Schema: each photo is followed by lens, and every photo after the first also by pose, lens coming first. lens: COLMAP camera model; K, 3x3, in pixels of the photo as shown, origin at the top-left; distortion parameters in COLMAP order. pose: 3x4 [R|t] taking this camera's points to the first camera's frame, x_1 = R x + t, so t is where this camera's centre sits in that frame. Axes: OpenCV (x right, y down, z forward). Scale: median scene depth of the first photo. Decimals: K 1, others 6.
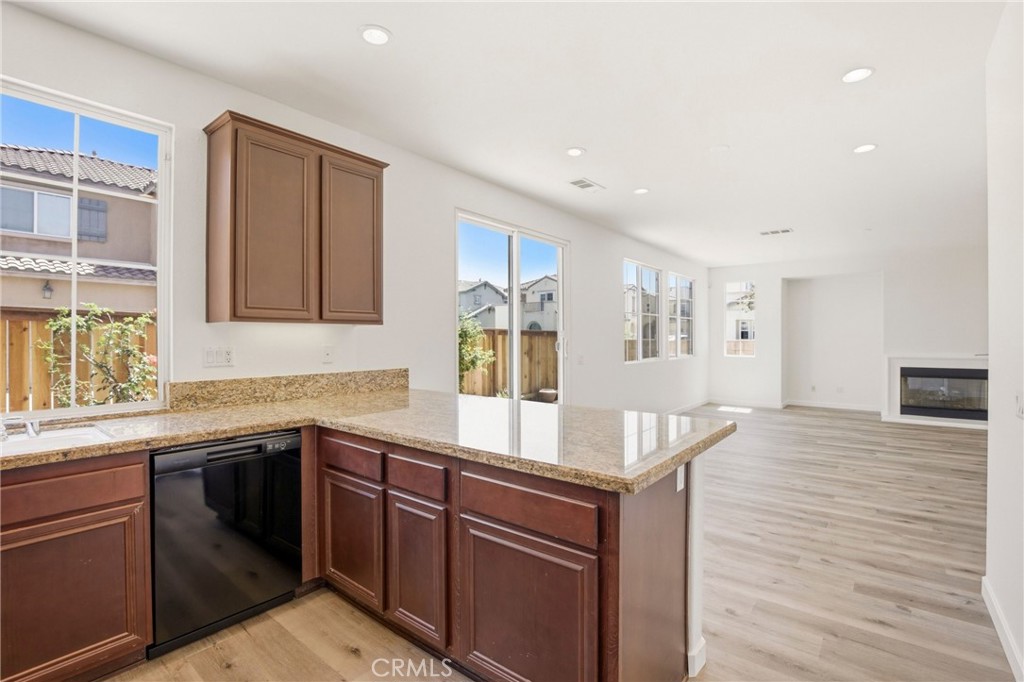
lens RADIAL K [[470.9, 0, 511.0], [0, 470.9, 338.2], [0, 0, 1]] dist [-0.040128, 0.009075]
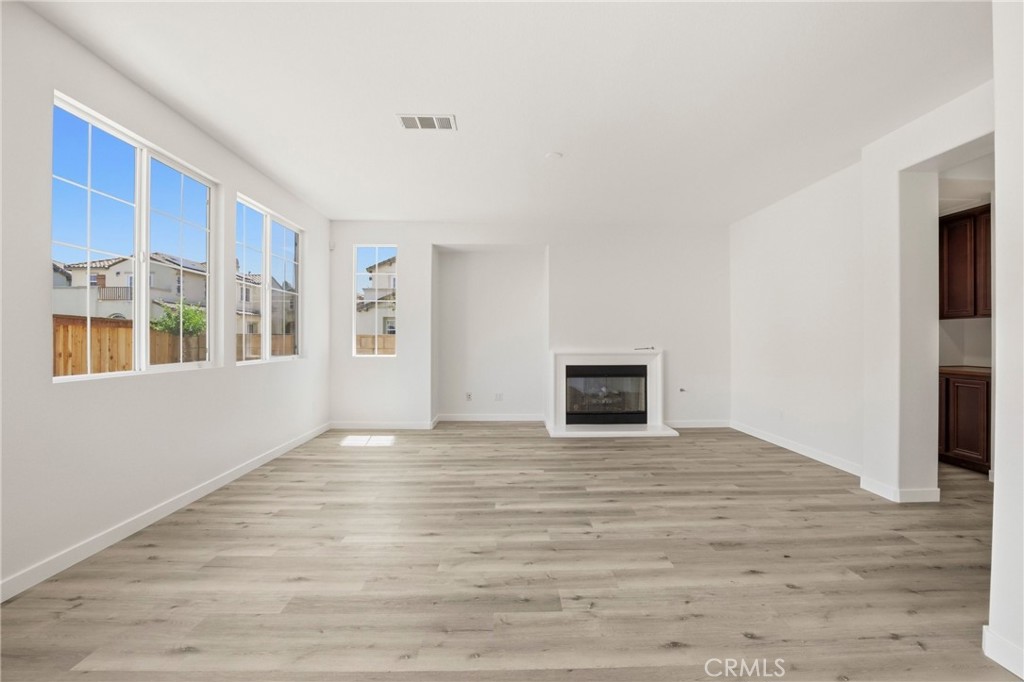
lens RADIAL K [[470.9, 0, 511.0], [0, 470.9, 338.2], [0, 0, 1]] dist [-0.040128, 0.009075]
pose [[0.760203, 0.002576, 0.649681, 0.244459], [0.000310, 0.999991, -0.004327, 0.019327], [-0.649686, 0.003491, 0.760195, 0.440837]]
